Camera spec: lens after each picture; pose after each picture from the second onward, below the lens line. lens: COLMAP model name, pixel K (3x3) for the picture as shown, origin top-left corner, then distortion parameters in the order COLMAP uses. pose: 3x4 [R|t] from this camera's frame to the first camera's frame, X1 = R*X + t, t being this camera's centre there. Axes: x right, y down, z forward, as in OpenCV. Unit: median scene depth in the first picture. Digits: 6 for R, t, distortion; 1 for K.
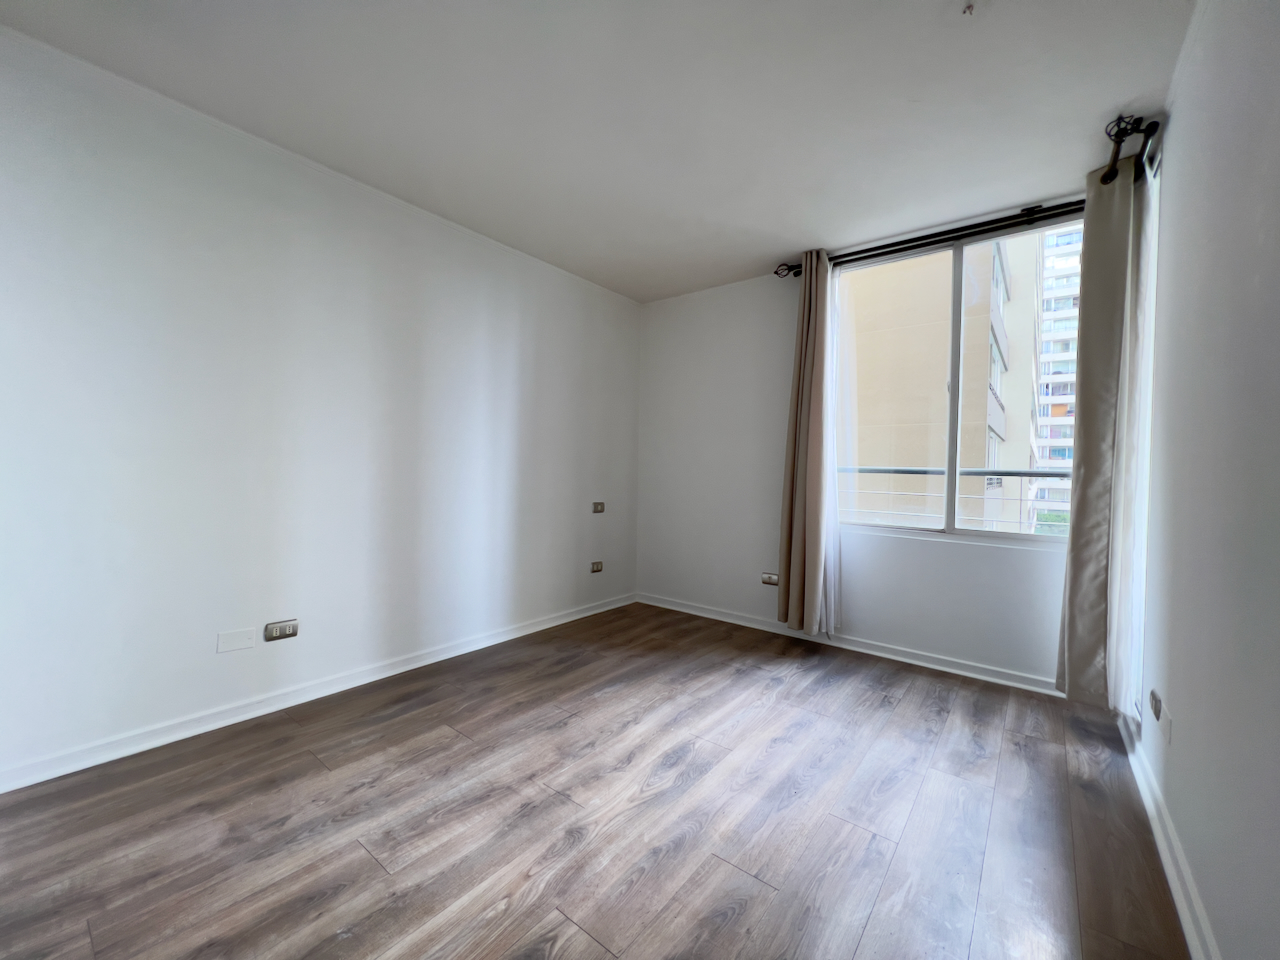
lens RADIAL K [[511.9, 0, 640.0], [0, 511.9, 480.0], [0, 0, 1]] dist [-0.002287, -0.000191]
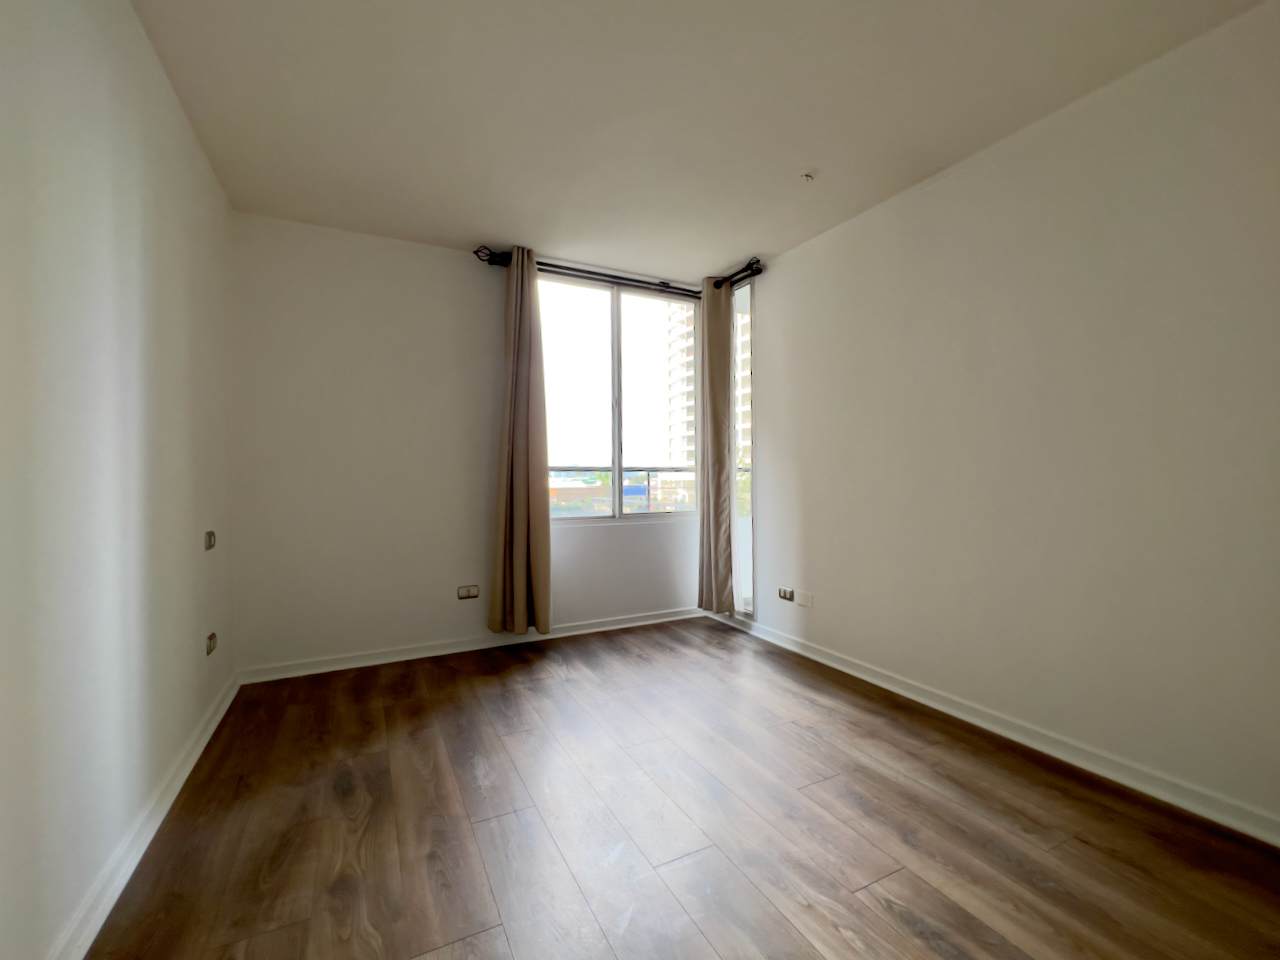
lens RADIAL K [[544.2, 0, 625.9], [0, 544.2, 482.2], [0, 0, 1]] dist [-0.000133, -0.000189]
pose [[0.415906, -0.033230, 0.908800, -0.659946], [0.034719, 0.999184, 0.020646, -0.012249], [-0.908745, 0.022966, 0.416720, 0.470415]]
